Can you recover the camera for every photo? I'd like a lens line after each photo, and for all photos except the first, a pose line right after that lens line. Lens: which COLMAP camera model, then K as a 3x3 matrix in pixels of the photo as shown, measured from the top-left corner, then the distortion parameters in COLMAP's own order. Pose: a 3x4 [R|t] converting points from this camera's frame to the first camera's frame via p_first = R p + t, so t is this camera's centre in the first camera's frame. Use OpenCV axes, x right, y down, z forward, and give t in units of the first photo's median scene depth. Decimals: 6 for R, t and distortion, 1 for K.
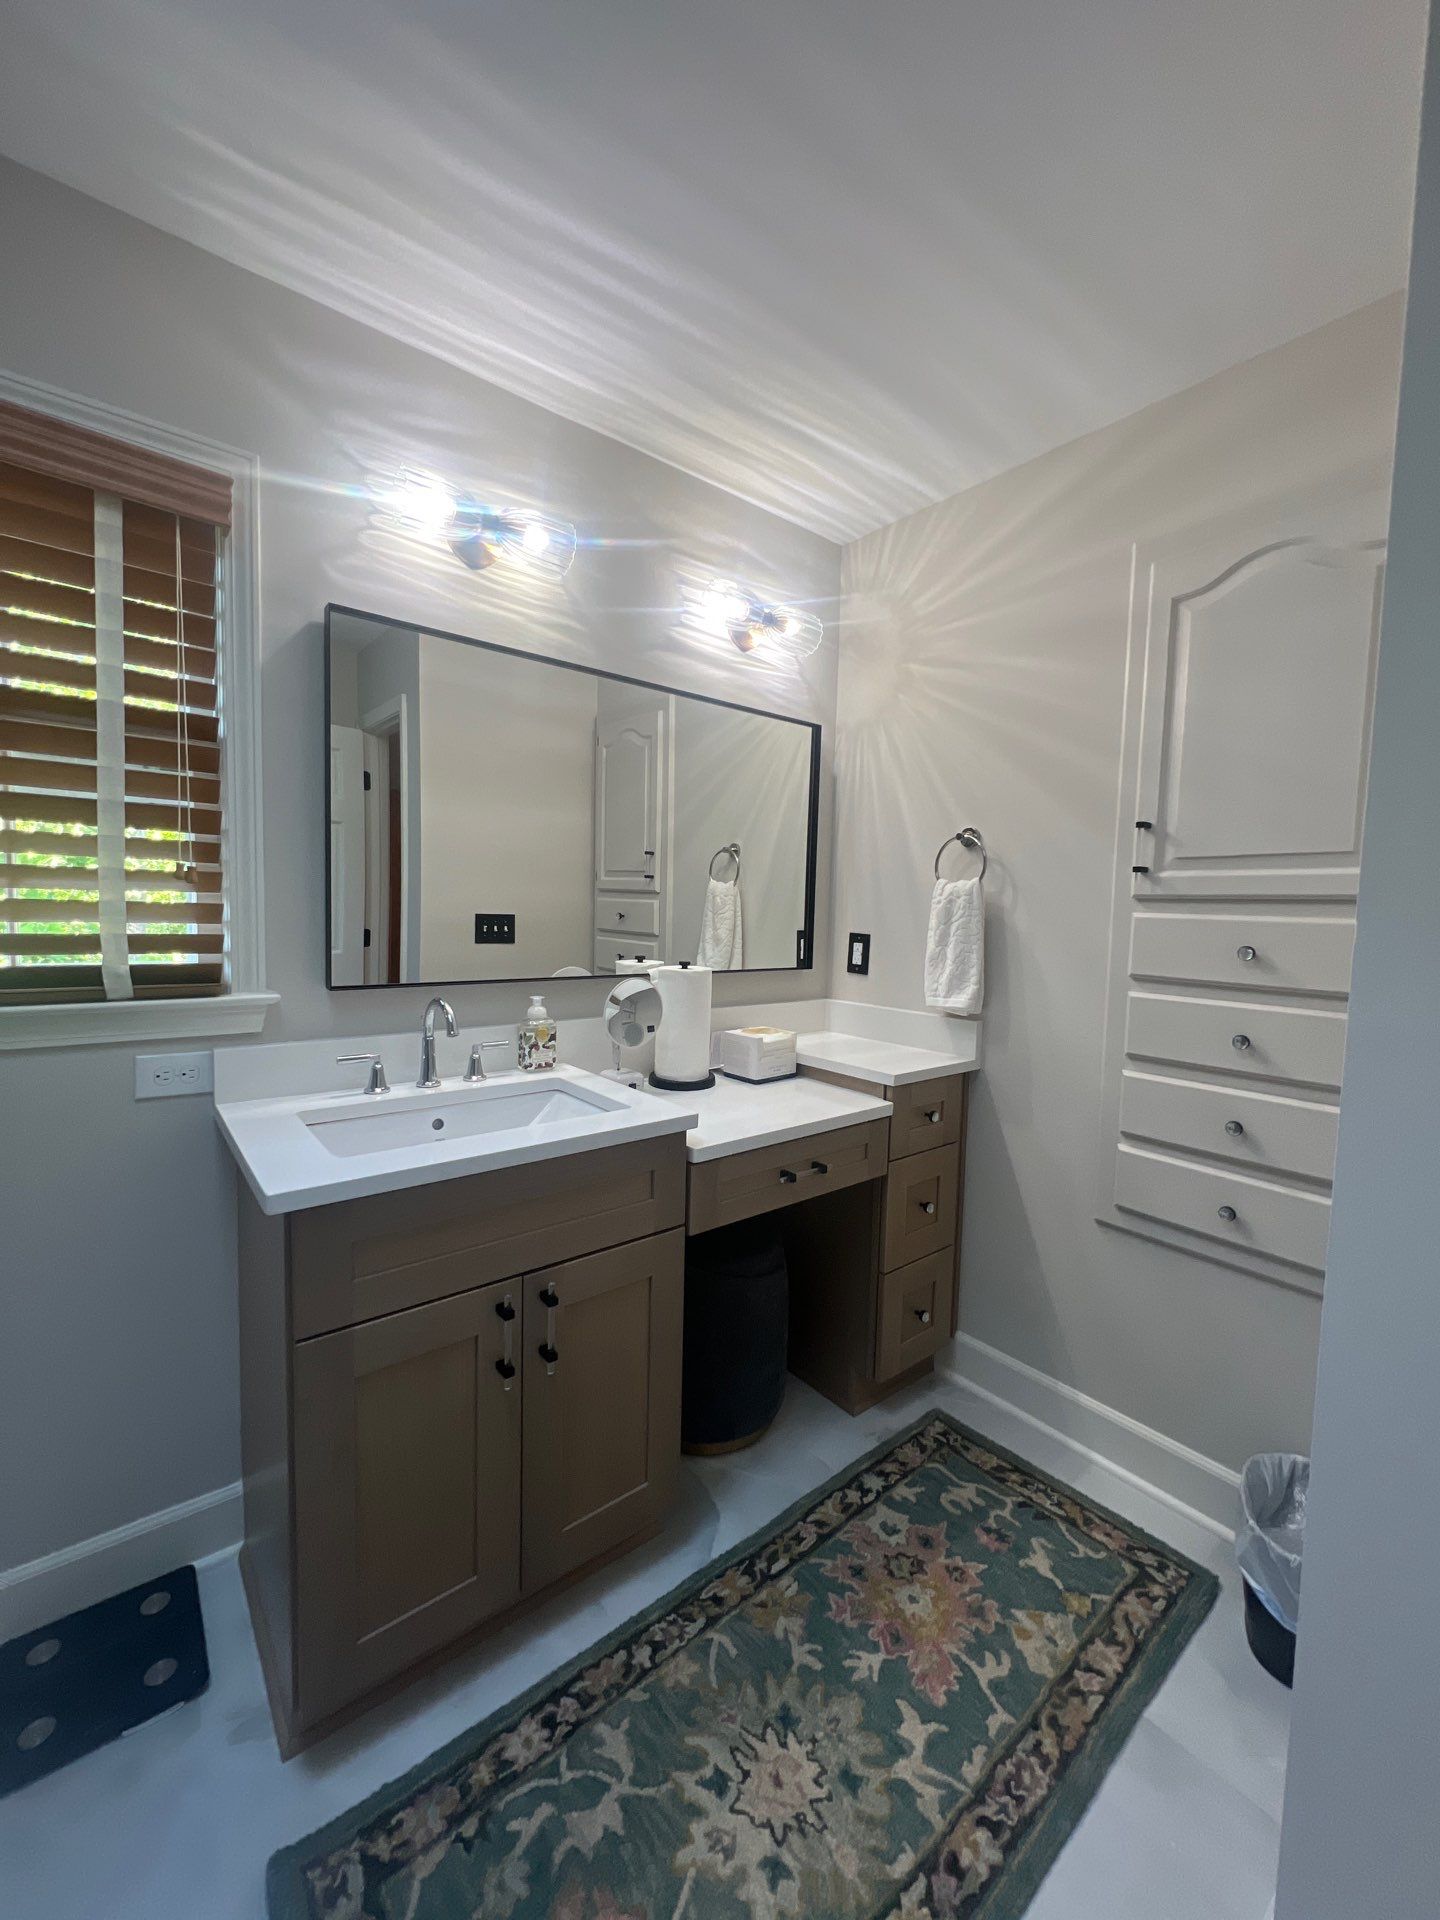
lens RADIAL K [[769.3, 0, 705.9], [0, 769.3, 968.2], [0, 0, 1]] dist [0.000220, 0.000099]
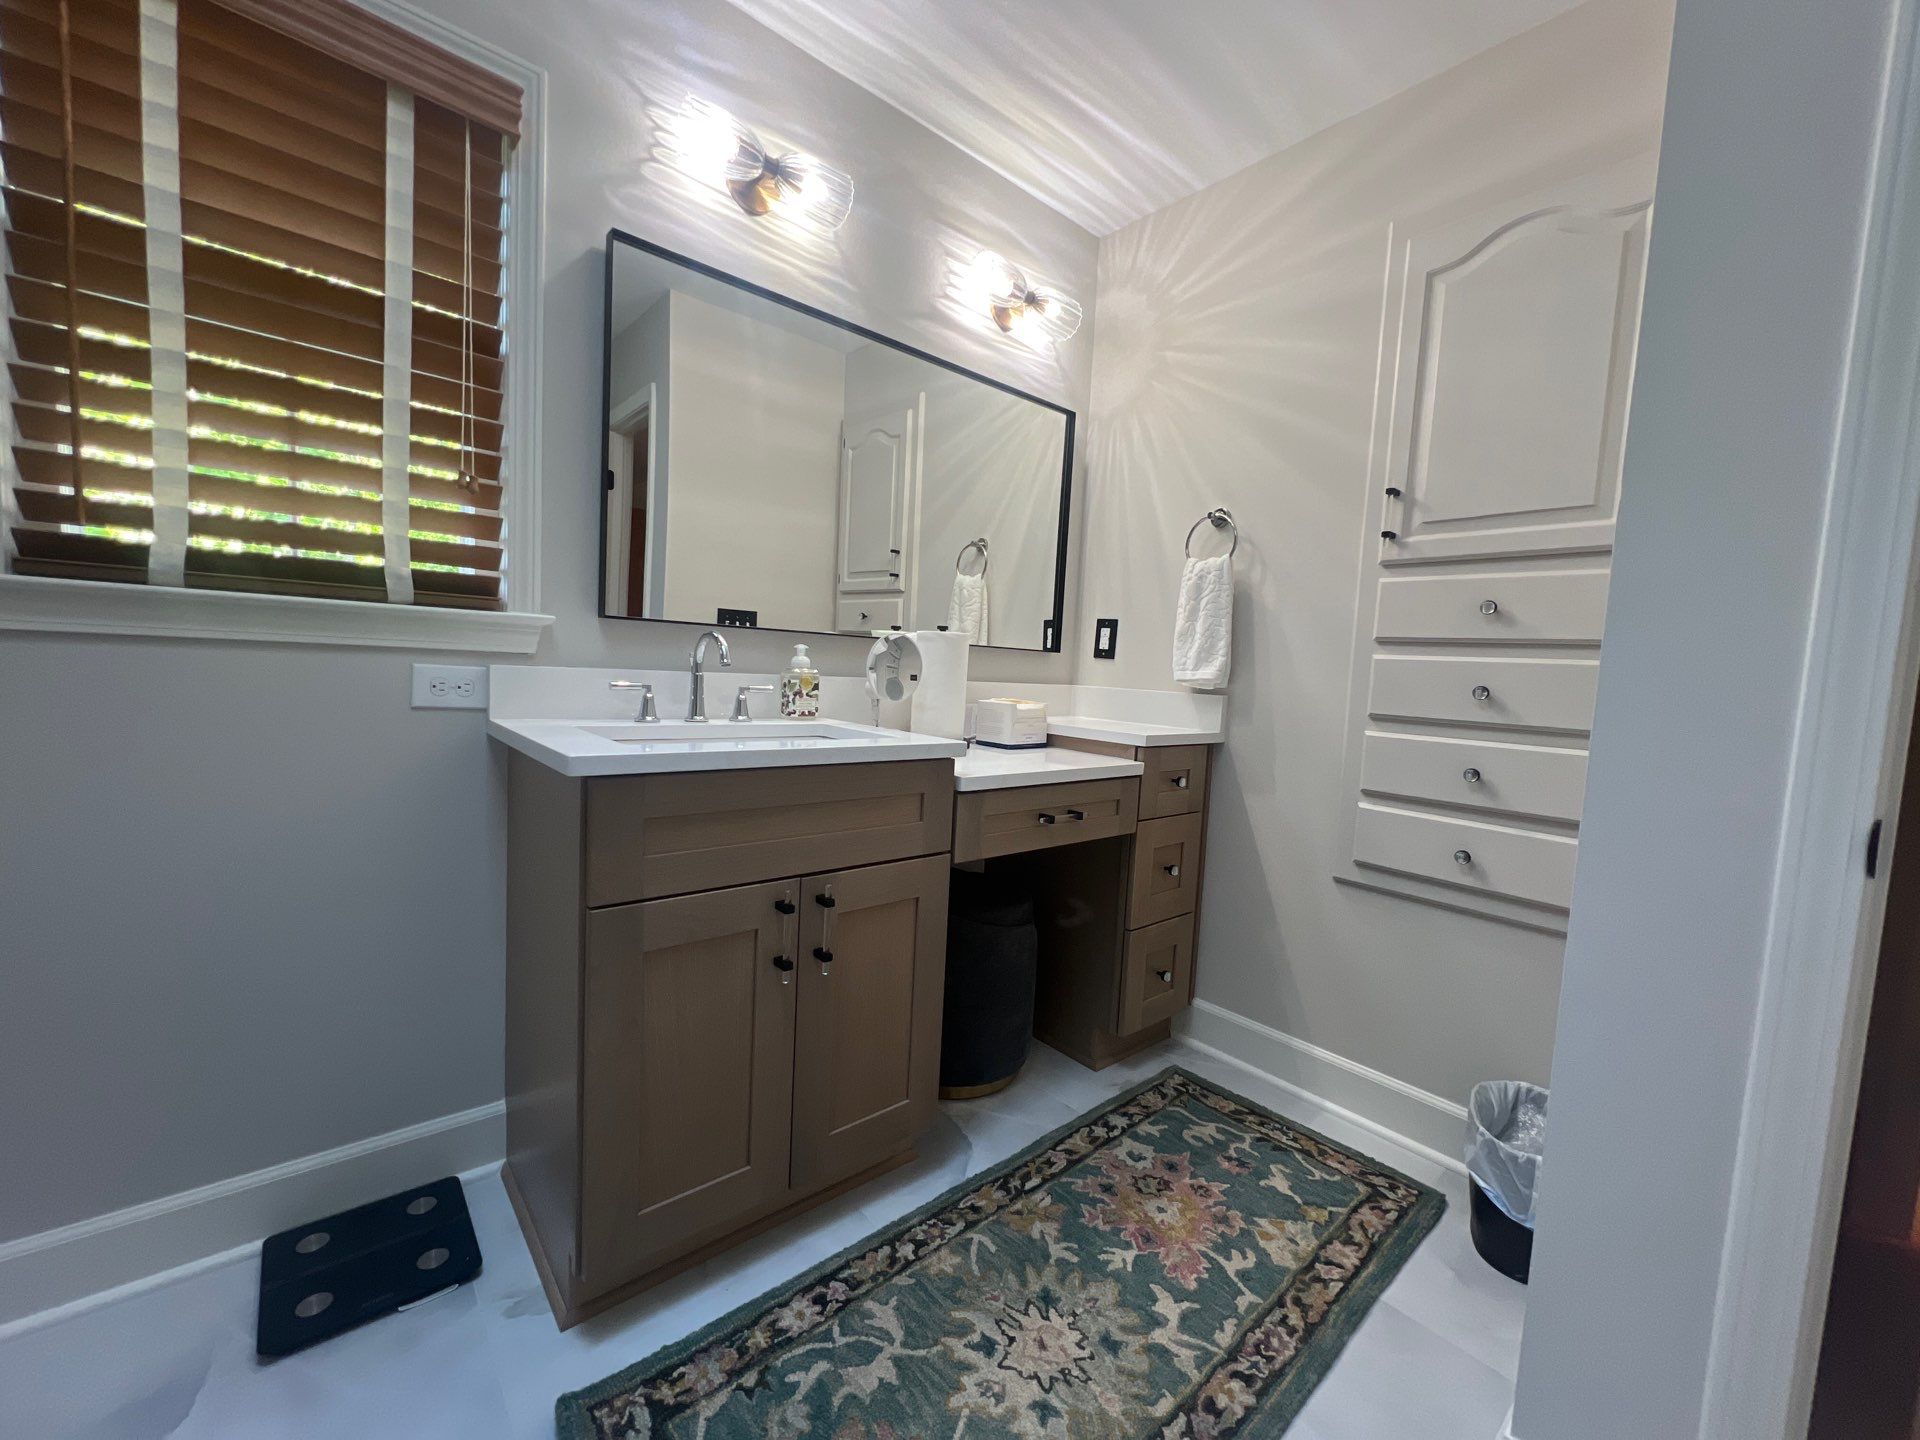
lens RADIAL K [[769.3, 0, 950.3], [0, 769.3, 730.4], [0, 0, 1]] dist [0.000220, 0.000099]
pose [[0.999105, 0.023883, 0.034905, -0.064504], [-0.024202, 0.999669, 0.008743, 0.155642], [-0.034684, -0.009579, 0.999352, -0.026401]]
